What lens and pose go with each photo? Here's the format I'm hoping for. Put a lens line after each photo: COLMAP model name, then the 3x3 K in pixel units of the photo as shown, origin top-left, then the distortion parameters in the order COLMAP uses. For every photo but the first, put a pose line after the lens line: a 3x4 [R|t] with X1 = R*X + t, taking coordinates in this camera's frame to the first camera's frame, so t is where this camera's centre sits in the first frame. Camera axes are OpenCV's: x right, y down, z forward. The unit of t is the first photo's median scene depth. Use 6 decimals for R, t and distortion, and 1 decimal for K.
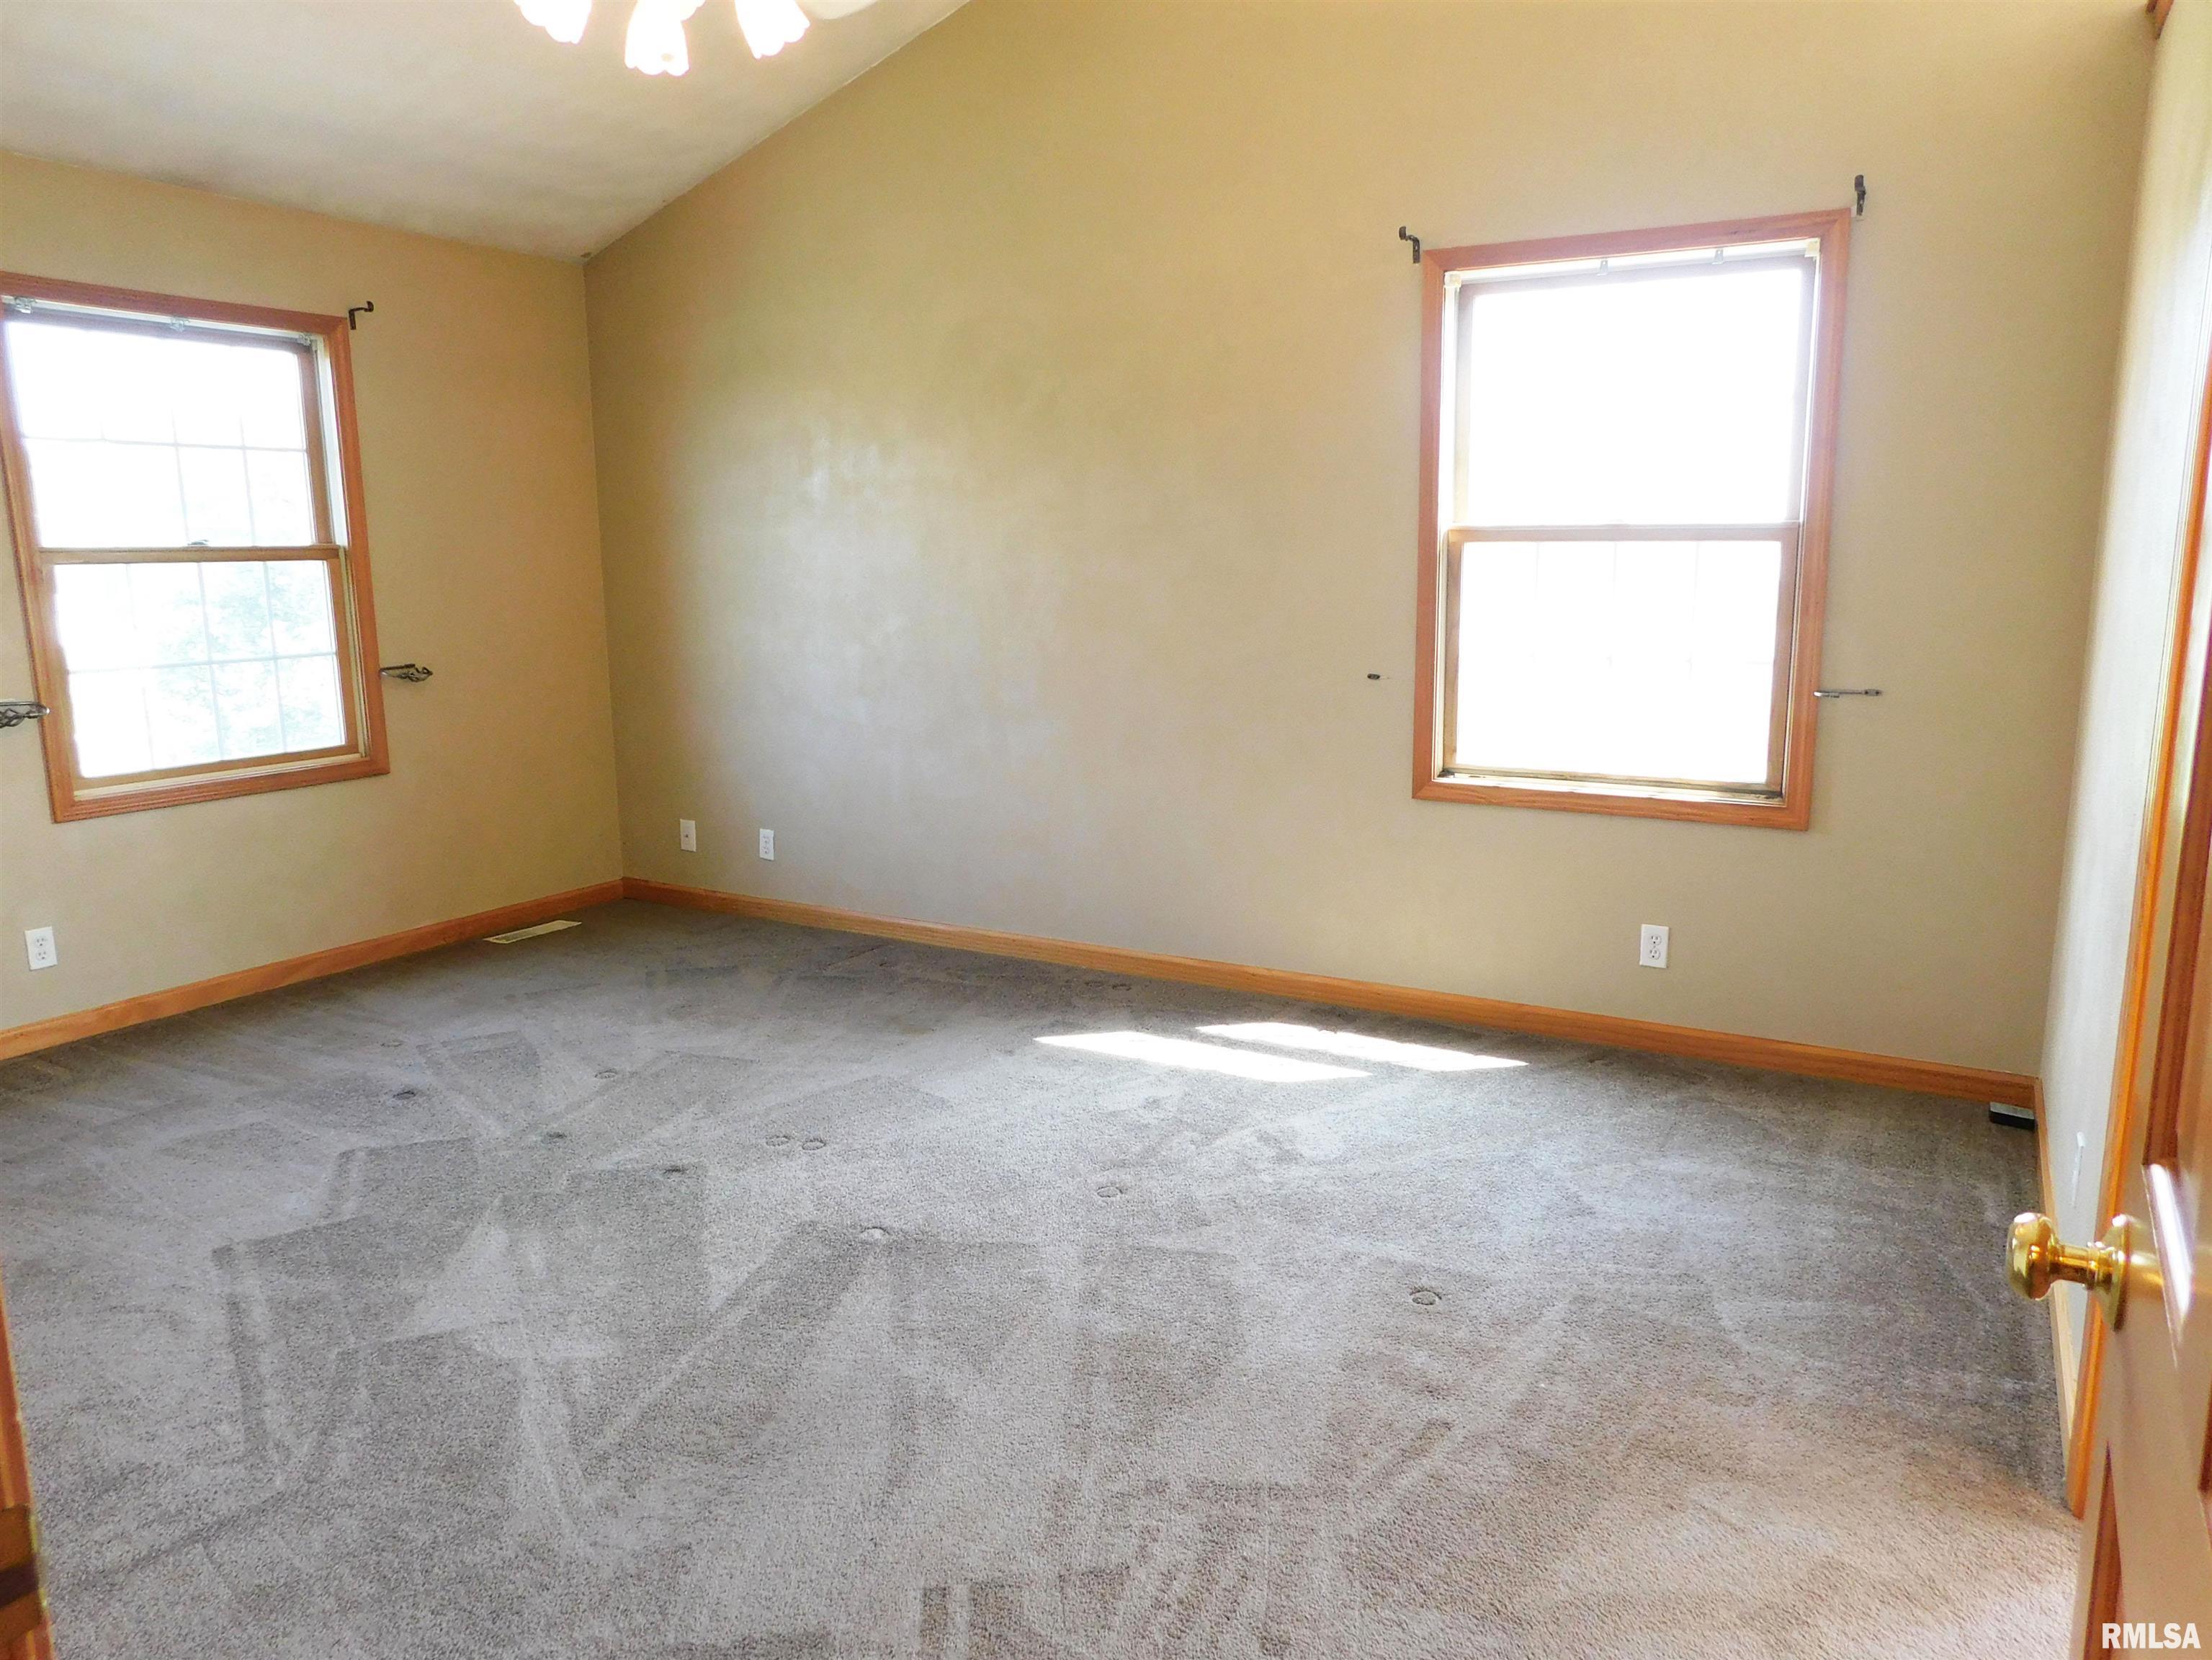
lens RADIAL K [[1487.4, 0, 1117.0], [0, 1487.4, 832.9], [0, 0, 1]] dist [-0.072129, 0.068035]
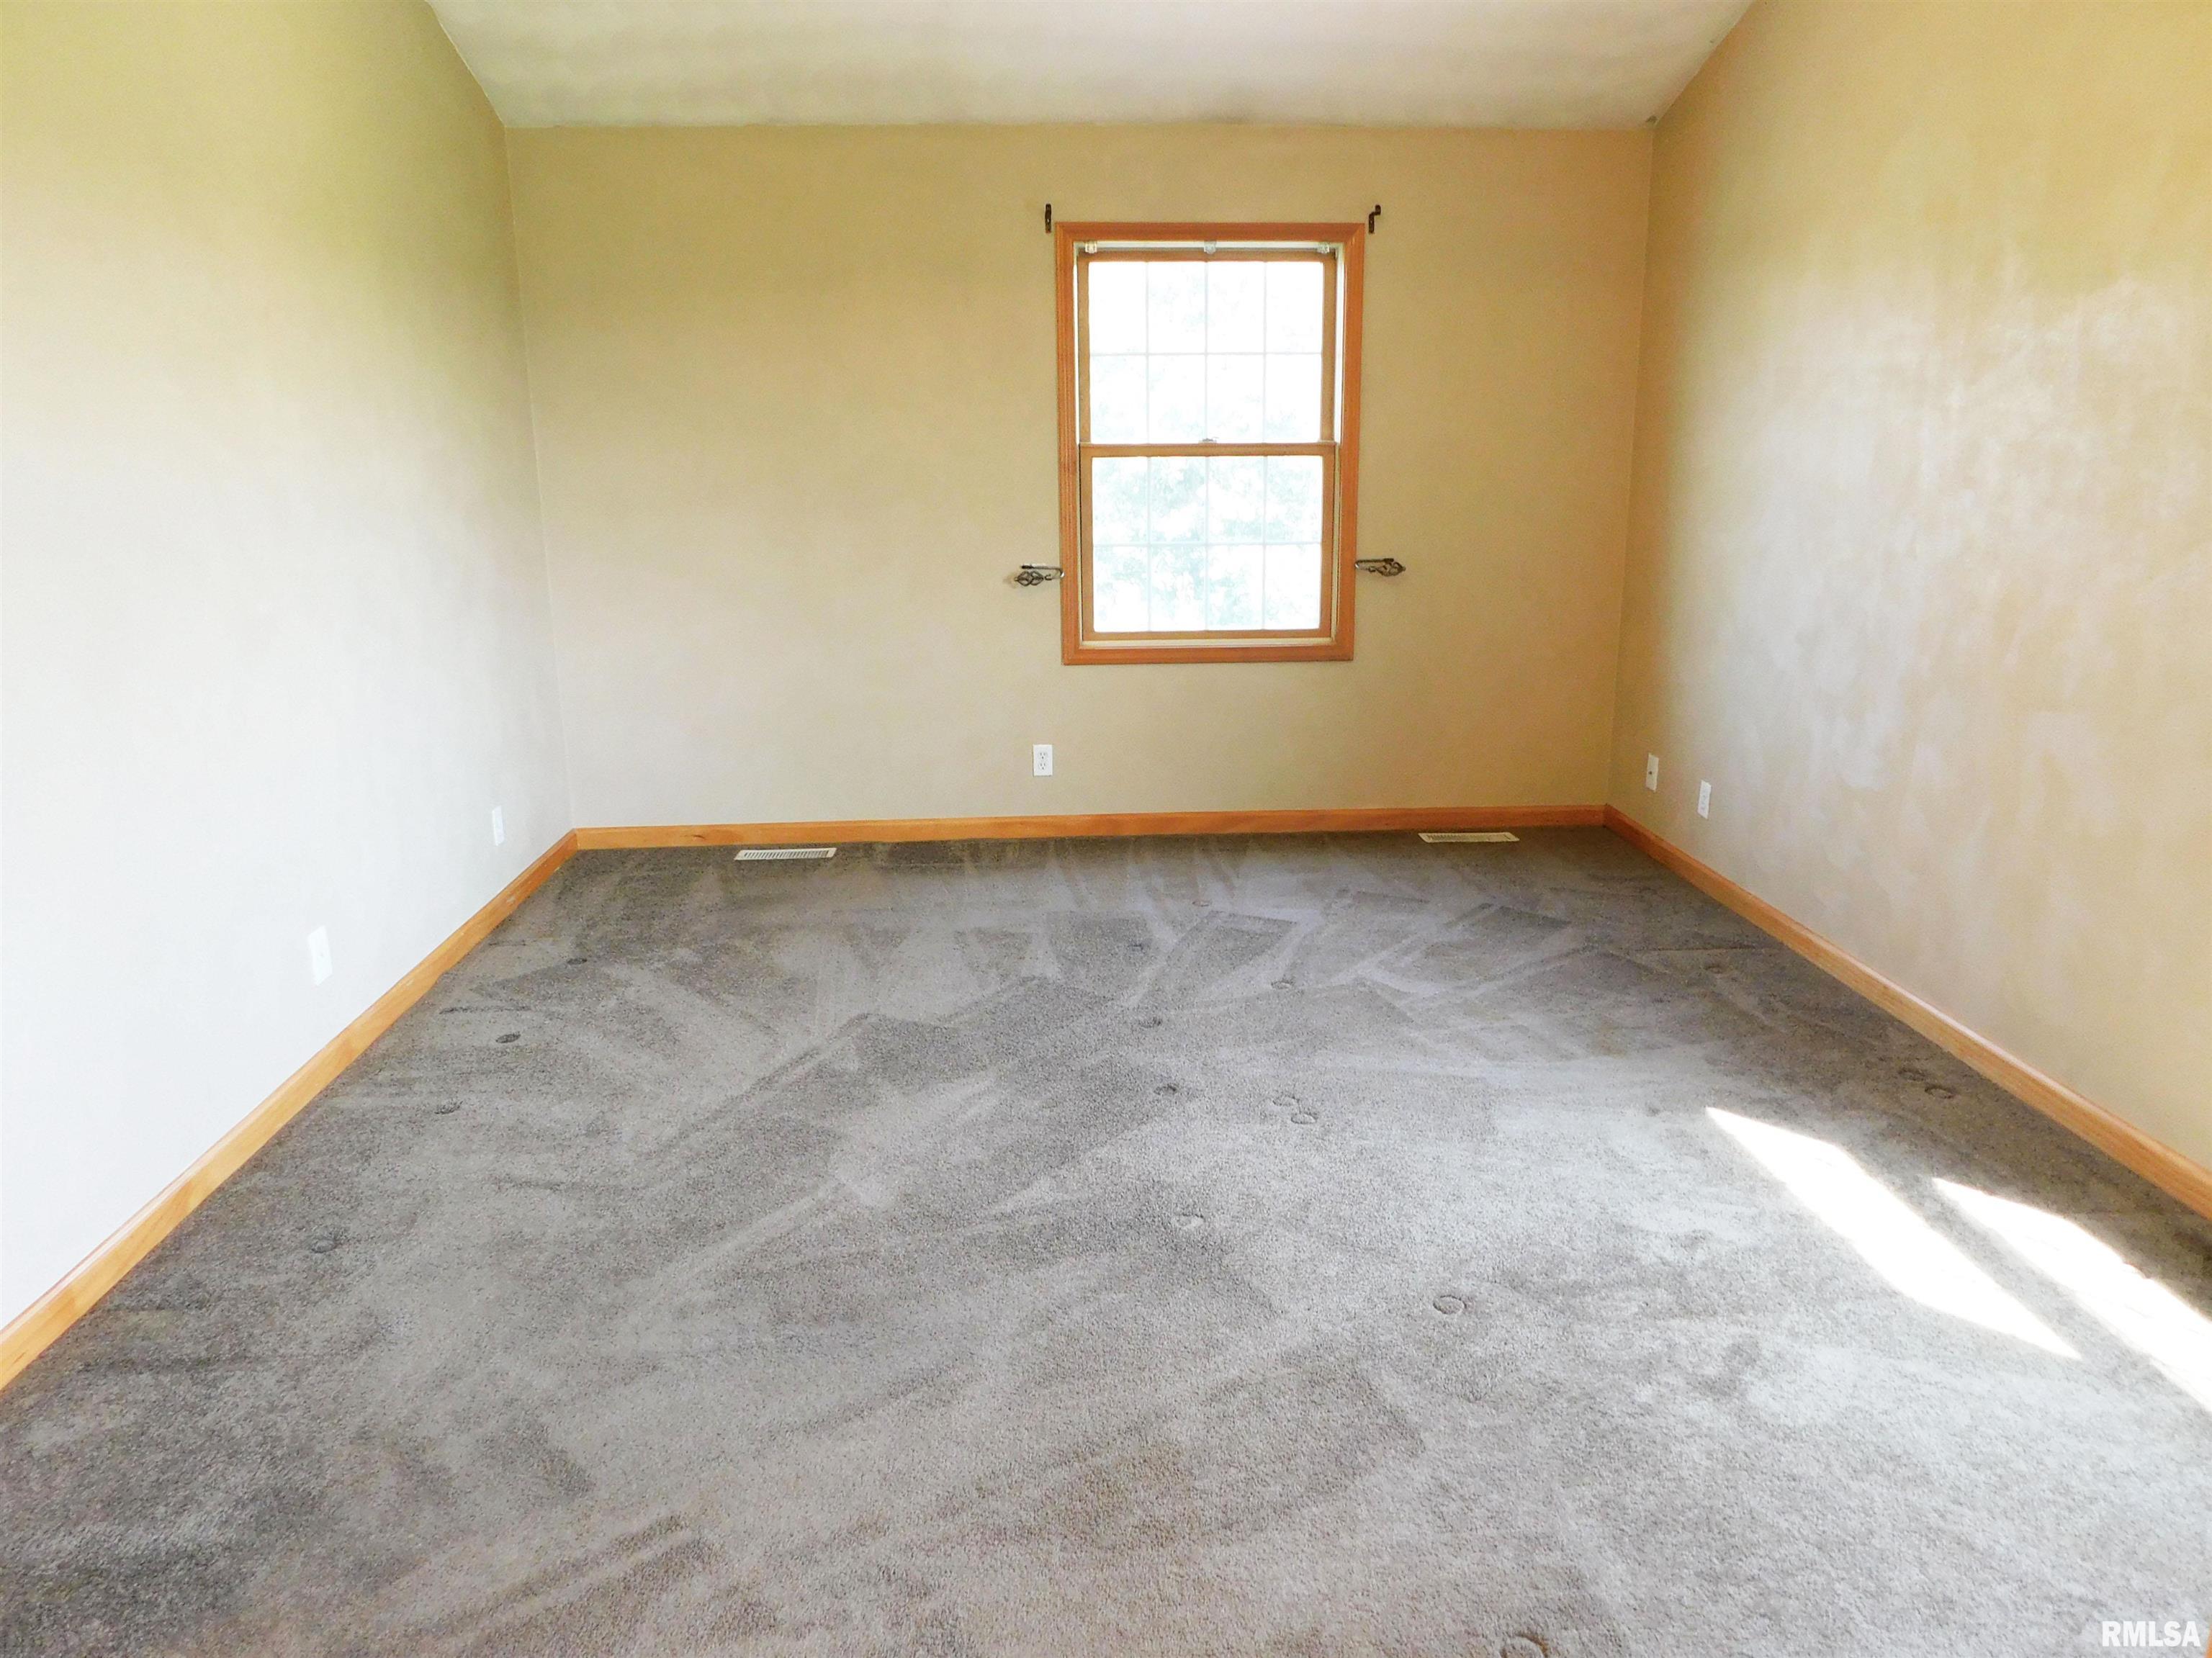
lens RADIAL K [[1487.1, 0, 1117.0], [0, 1487.1, 831.9], [0, 0, 1]] dist [-0.072129, 0.068035]
pose [[0.560585, 0.218103, -0.798859, 0.350019], [-0.155595, 0.975253, 0.157075, -0.073869], [0.813347, 0.036244, 0.580648, 0.295466]]
